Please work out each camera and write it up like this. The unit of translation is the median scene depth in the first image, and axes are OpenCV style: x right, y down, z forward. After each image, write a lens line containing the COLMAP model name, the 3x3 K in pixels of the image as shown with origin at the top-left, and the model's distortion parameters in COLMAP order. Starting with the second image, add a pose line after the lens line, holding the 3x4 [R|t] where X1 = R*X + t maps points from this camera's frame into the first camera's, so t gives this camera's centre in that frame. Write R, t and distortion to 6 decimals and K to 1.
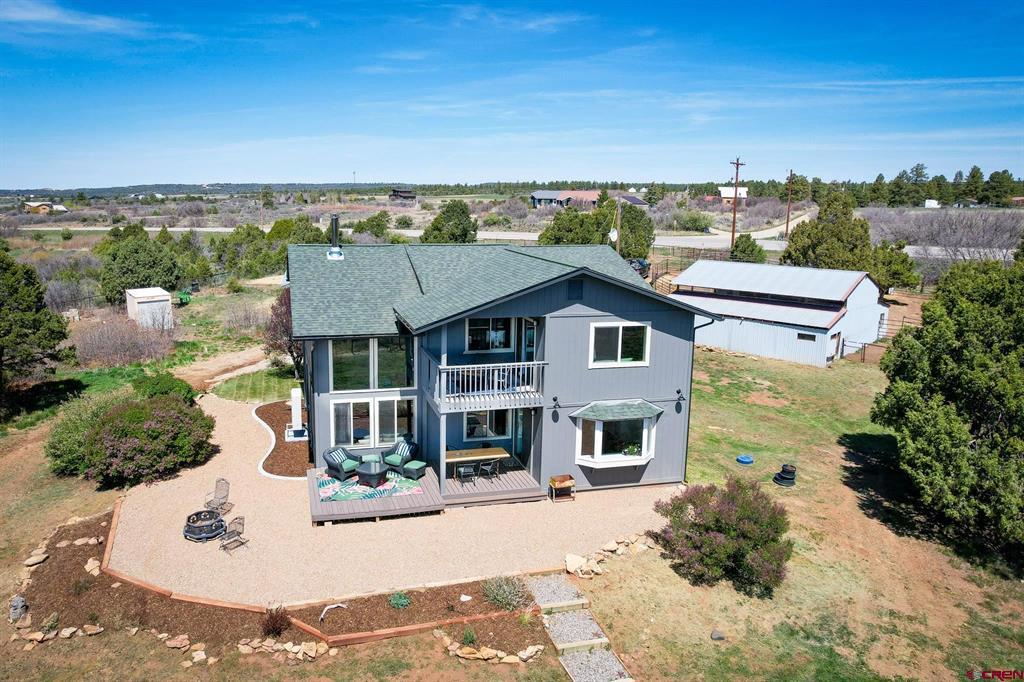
lens RADIAL K [[823.4, 0, 481.5], [0, 823.4, 339.7], [0, 0, 1]] dist [-0.098498, 0.106830]
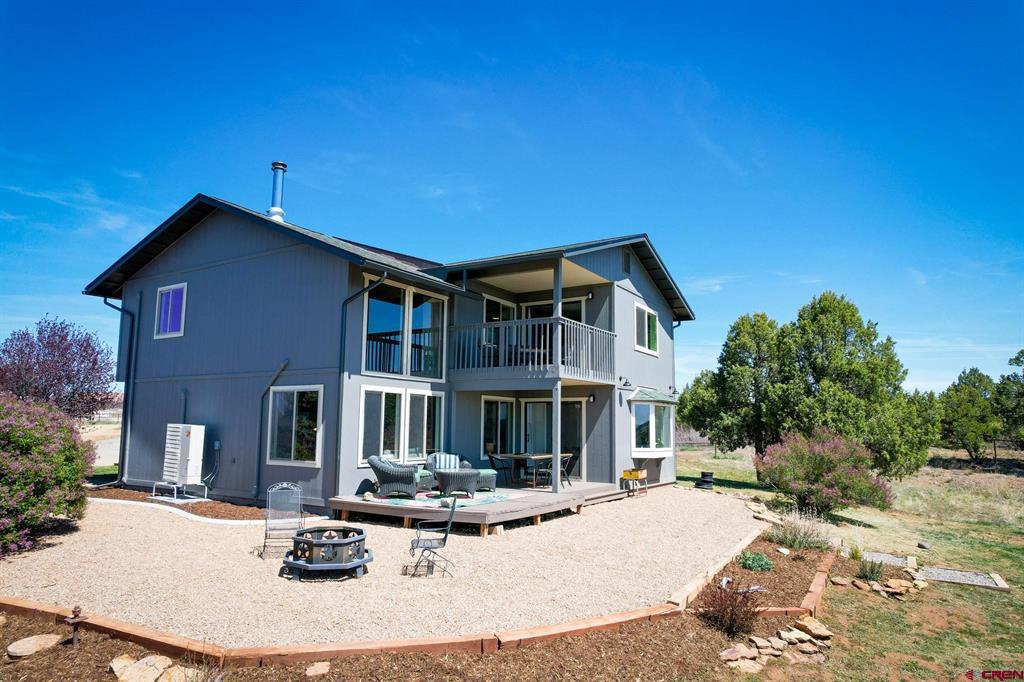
lens RADIAL K [[677.1, 0, 522.3], [0, 677.1, 343.4], [0, 0, 1]] dist [-0.056757, 0.048651]
pose [[0.698909, 0.091084, 0.709387, -0.502104], [0.143069, 0.954006, -0.263448, 0.211820], [-0.700755, 0.285617, 0.653732, 0.579251]]
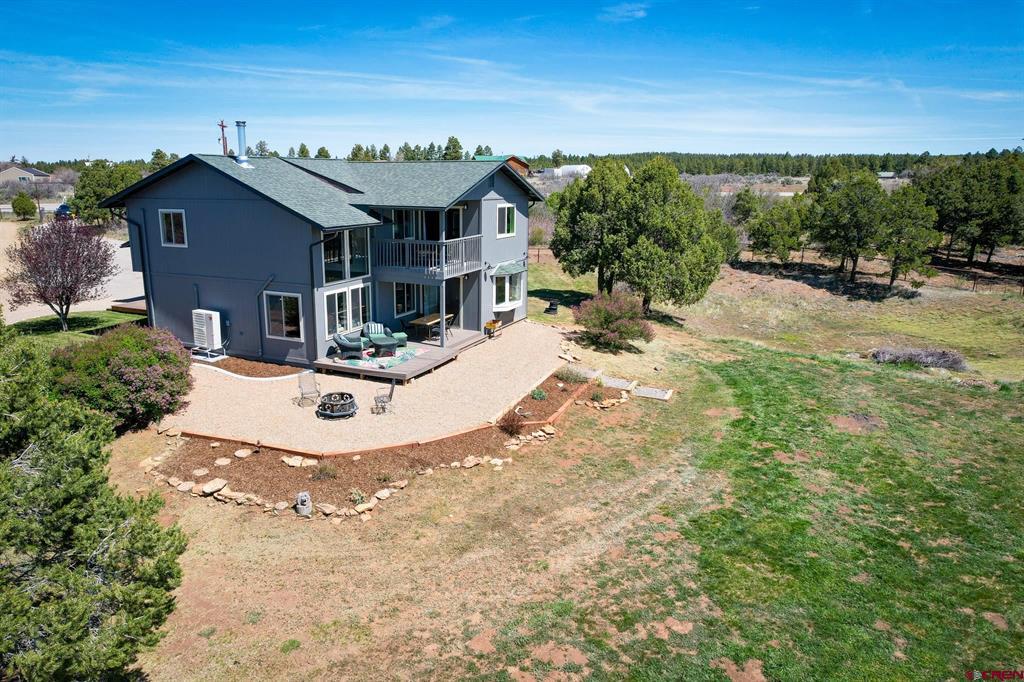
lens RADIAL K [[757.3, 0, 512.0], [0, 757.3, 341.0], [0, 0, 1]] dist [-0.003486, 0.000029]
pose [[0.601962, -0.178009, 0.778431, -0.865159], [0.155933, 0.982273, 0.104040, 0.074382], [-0.783152, 0.058755, 0.619048, 0.201832]]
